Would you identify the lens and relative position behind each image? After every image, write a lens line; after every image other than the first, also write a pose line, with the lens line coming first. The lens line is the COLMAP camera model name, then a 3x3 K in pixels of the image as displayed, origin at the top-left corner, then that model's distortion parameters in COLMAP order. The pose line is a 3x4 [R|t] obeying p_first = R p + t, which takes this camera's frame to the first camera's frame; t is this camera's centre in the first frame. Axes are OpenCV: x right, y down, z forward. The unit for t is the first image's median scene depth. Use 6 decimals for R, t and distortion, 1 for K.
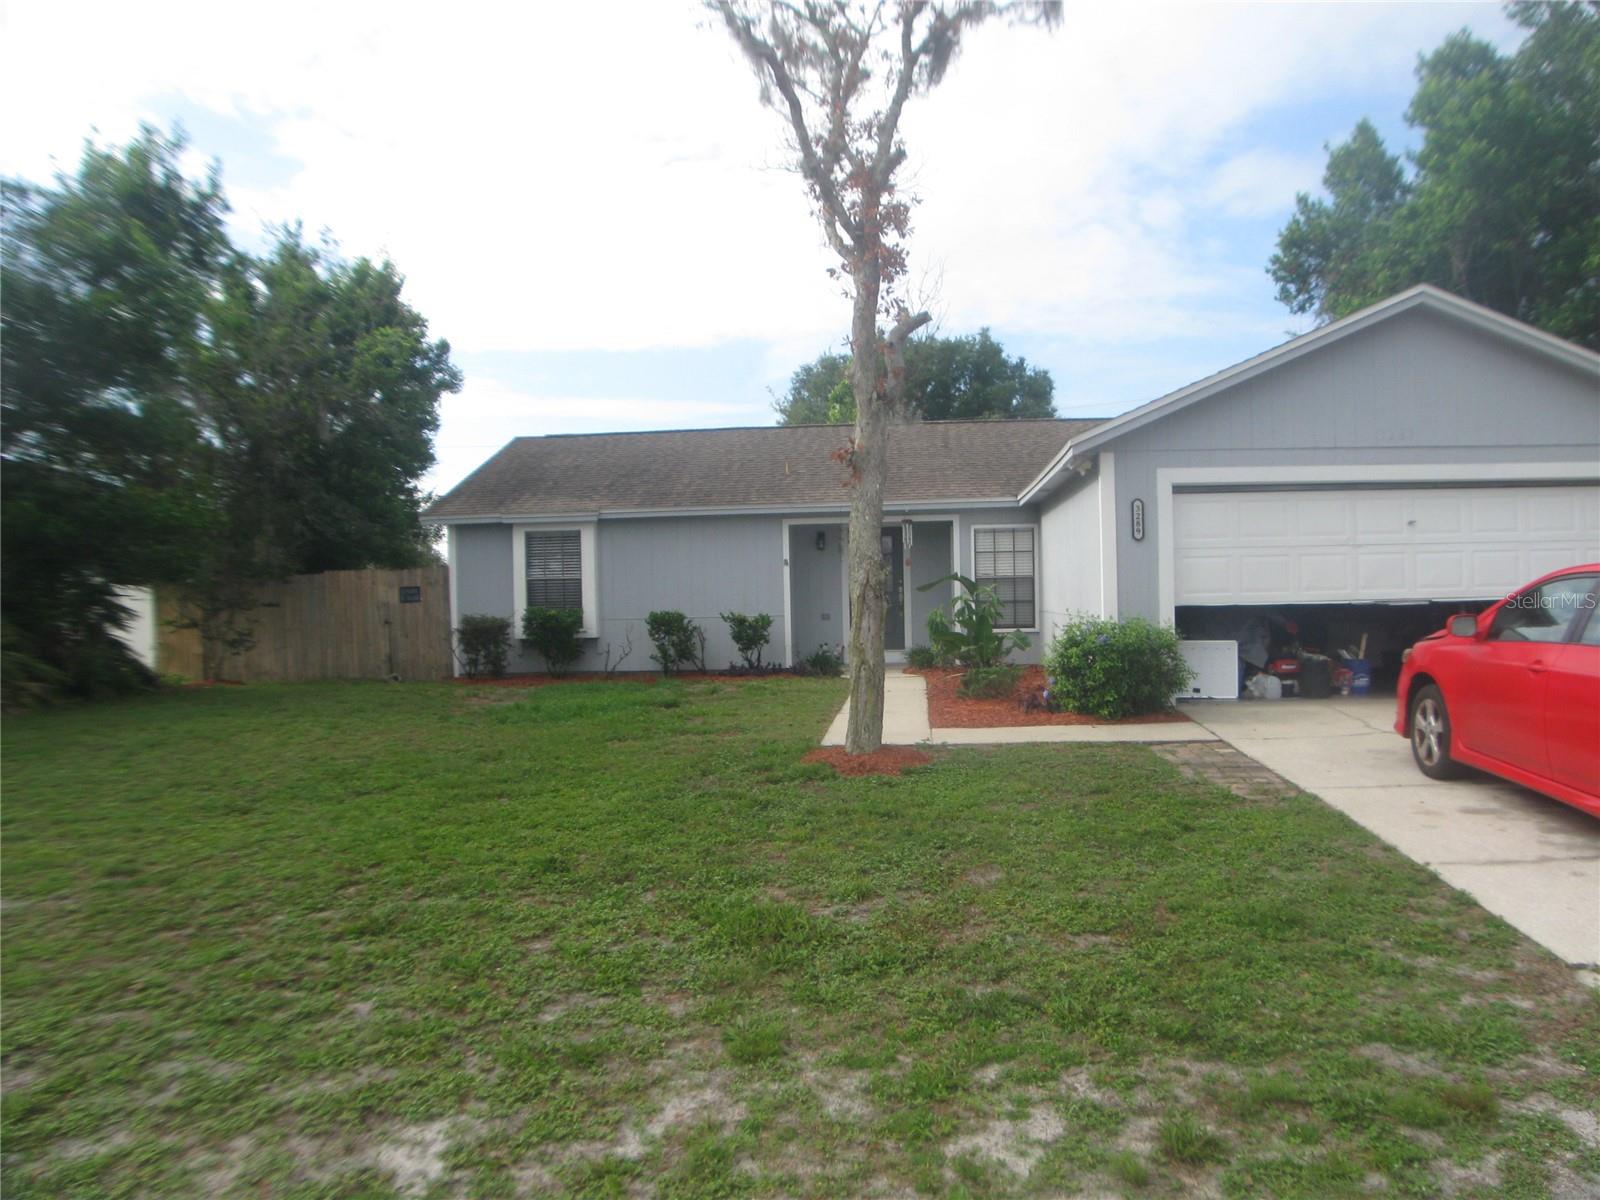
lens RADIAL K [[1142.1, 0, 831.7], [0, 1142.1, 611.7], [0, 0, 1]] dist [-0.159368, 0.082792]
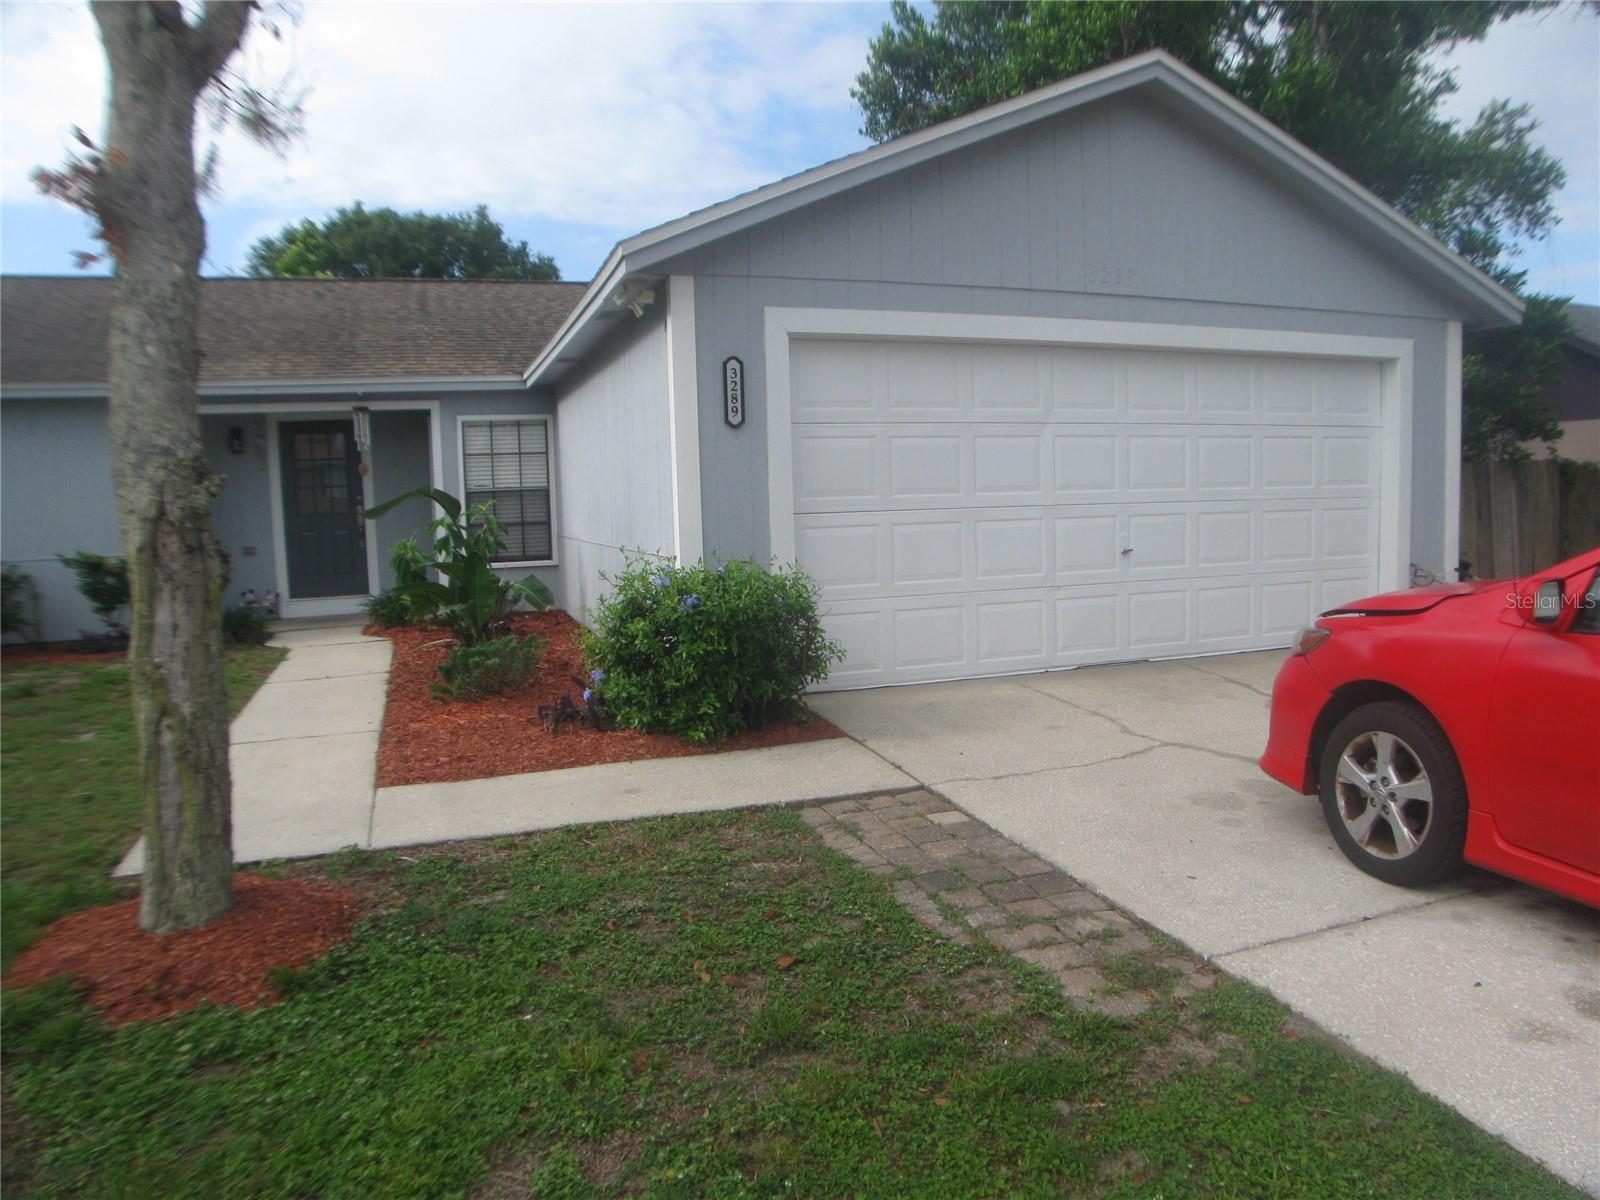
lens RADIAL K [[1141.9, 0, 846.2], [0, 1141.9, 626.2], [0, 0, 1]] dist [-0.163099, 0.089037]
pose [[0.904452, -0.052174, 0.423374, 0.042292], [0.012872, 0.995378, 0.095166, -0.009585], [-0.426382, -0.080623, 0.900943, 0.273251]]
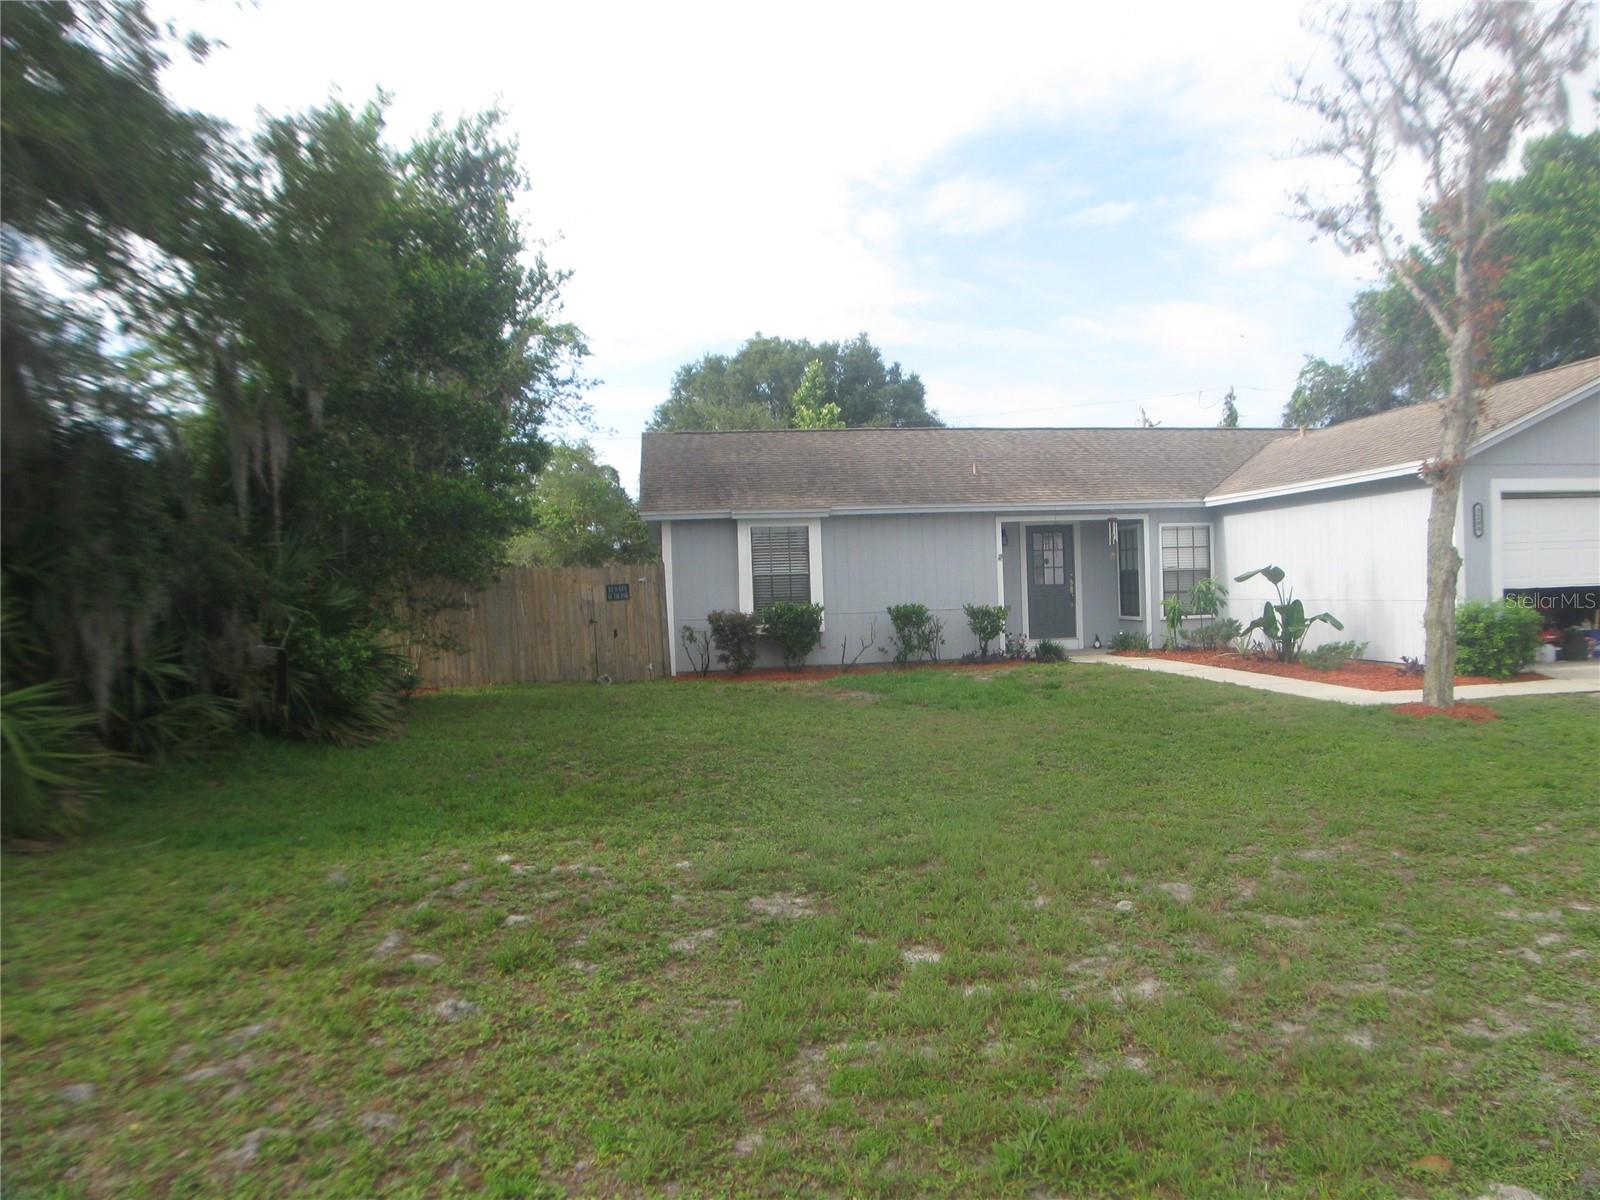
lens RADIAL K [[1141.9, 0, 846.2], [0, 1141.9, 626.2], [0, 0, 1]] dist [-0.163099, 0.089037]
pose [[0.972108, -0.020440, 0.233642, -0.438741], [0.017650, 0.999746, 0.014025, 0.003926], [-0.233869, -0.009510, 0.972222, -0.002451]]
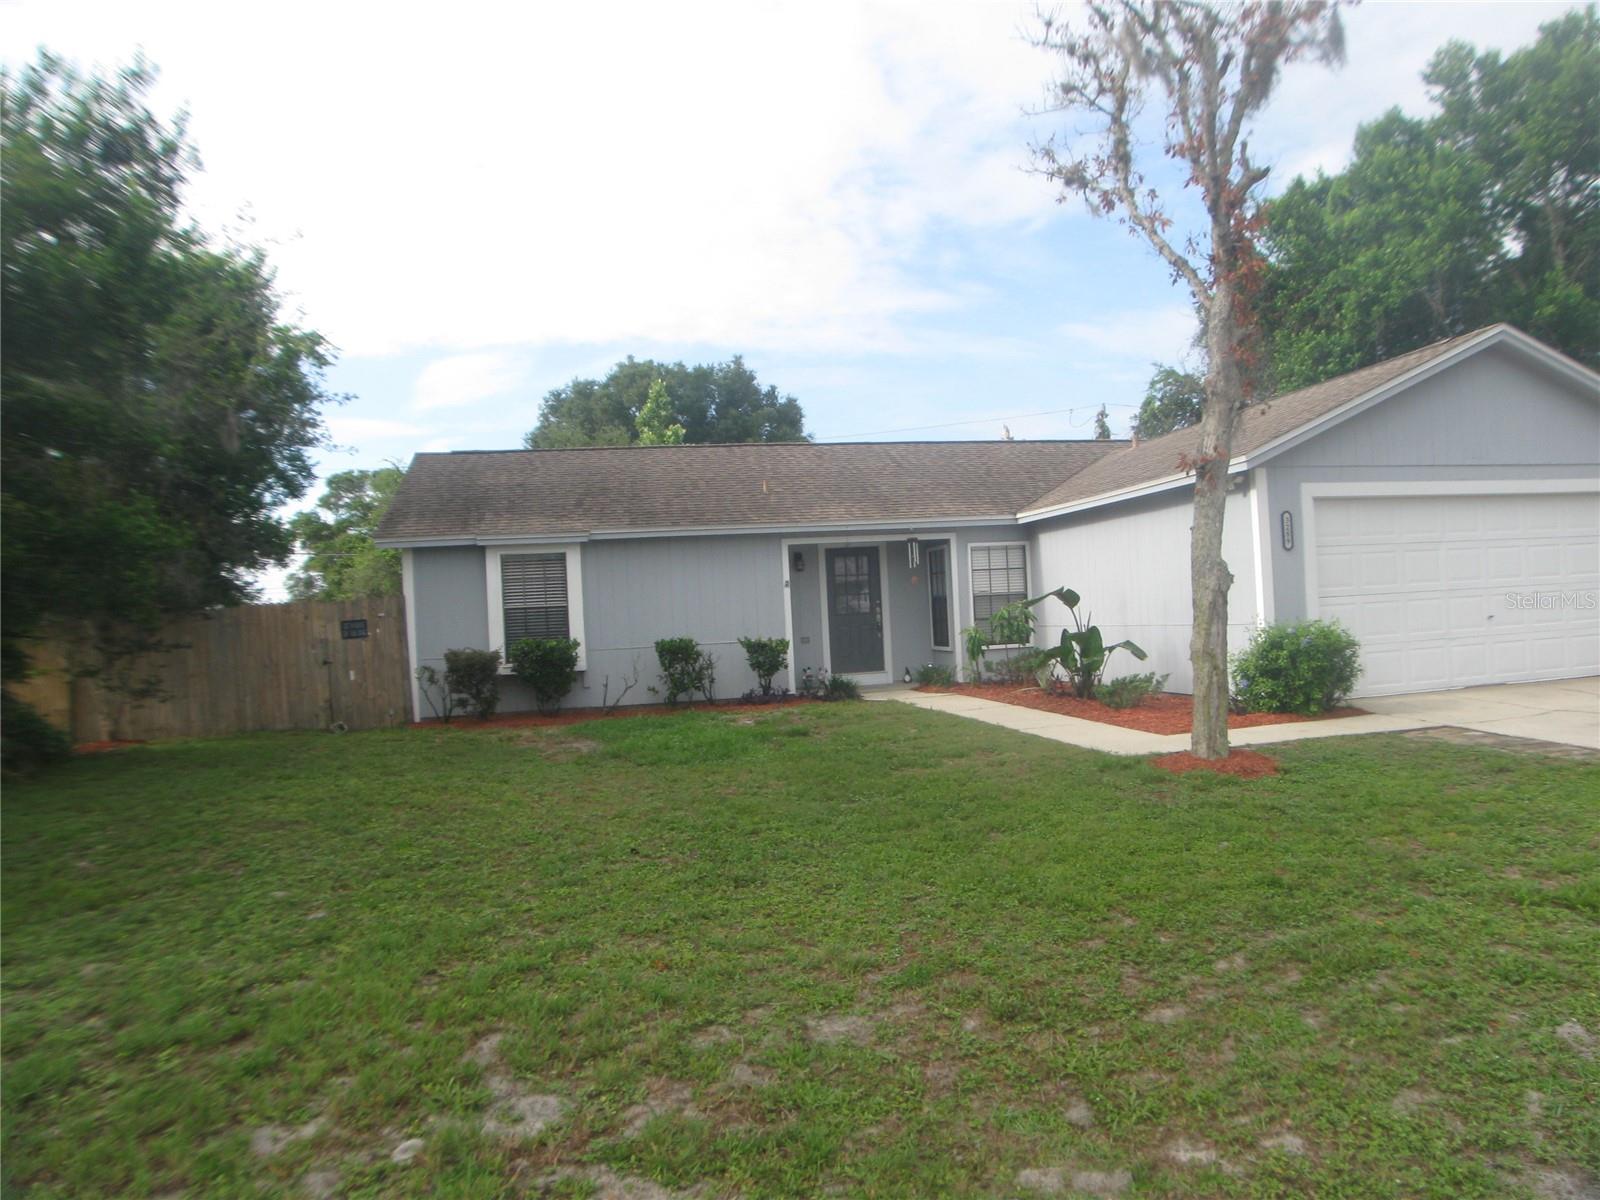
lens RADIAL K [[1142.1, 0, 831.7], [0, 1142.1, 611.7], [0, 0, 1]] dist [-0.159368, 0.082792]
pose [[0.956331, -0.025935, 0.291132, -0.289542], [0.033821, 0.999184, -0.022087, 0.002705], [-0.290322, 0.030969, 0.956428, 0.073939]]
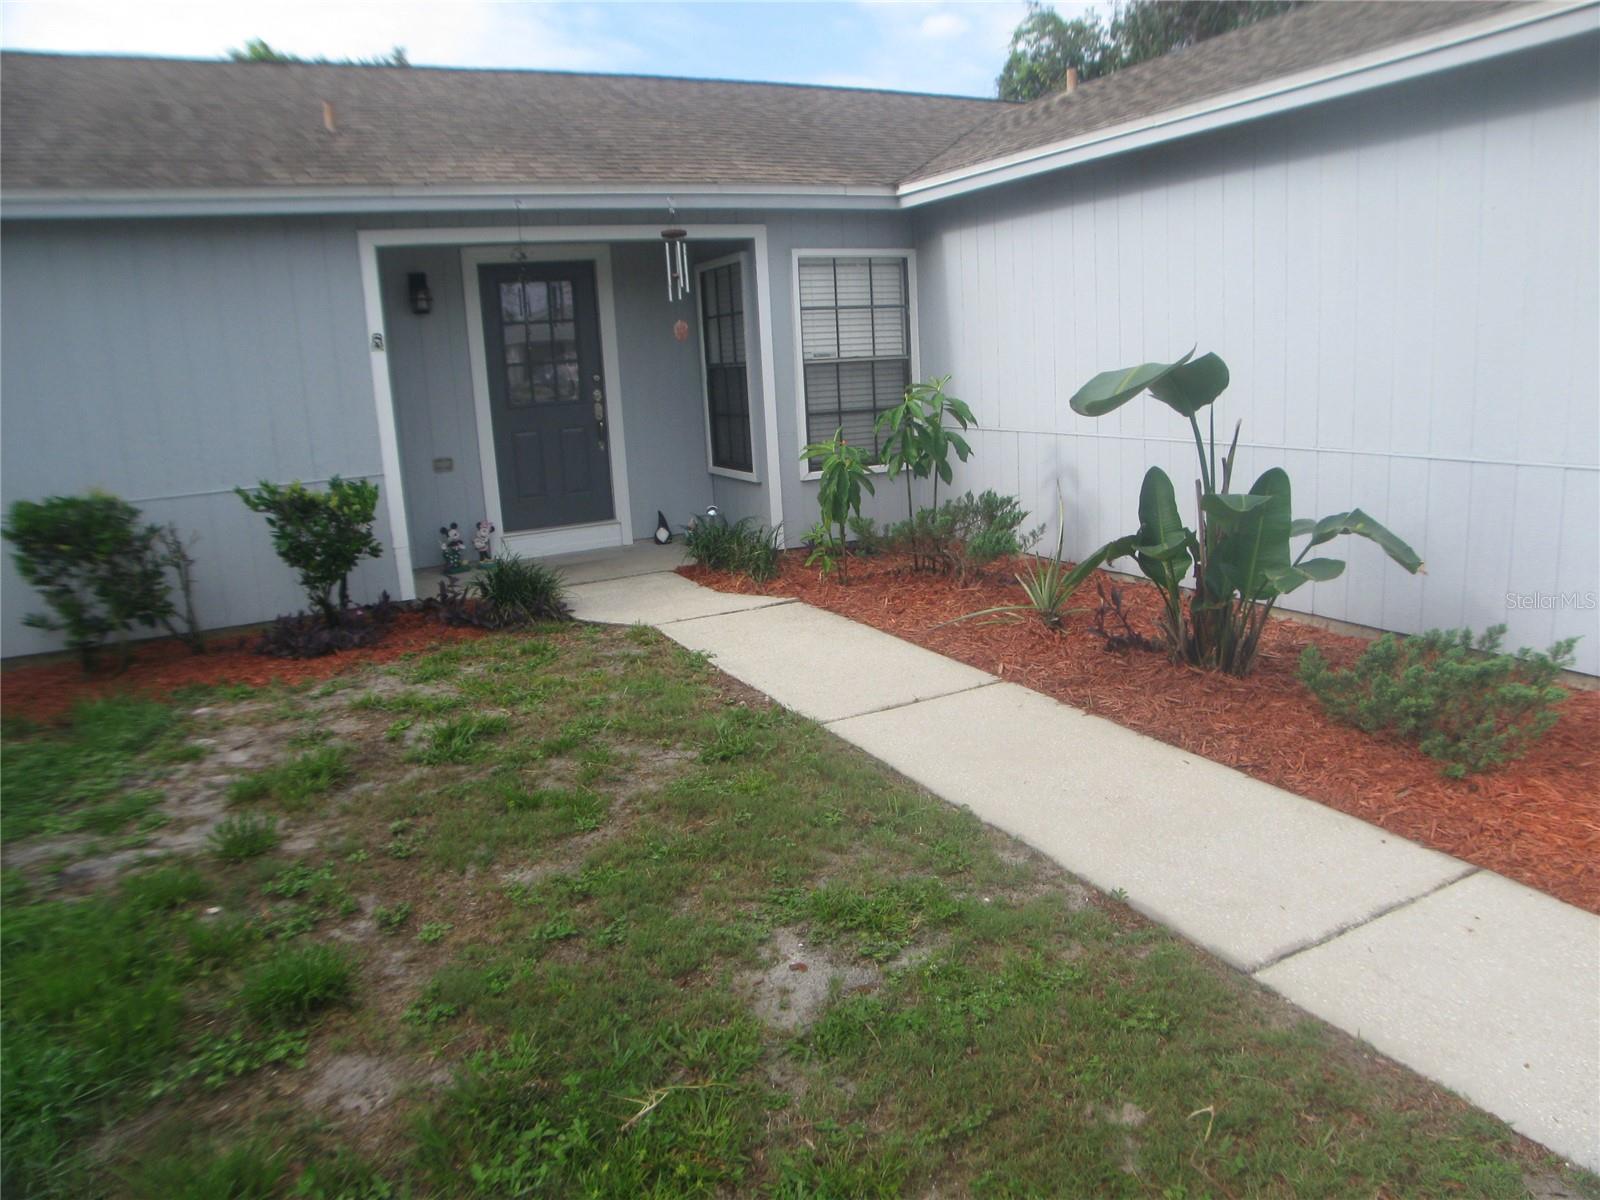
lens RADIAL K [[1144.2, 0, 833.3], [0, 1144.2, 609.0], [0, 0, 1]] dist [-0.153984, 0.078694]
pose [[0.855360, -0.132459, 0.500814, -0.112149], [0.040252, 0.980829, 0.190670, -0.019458], [-0.516468, -0.142933, 0.844293, 0.589135]]
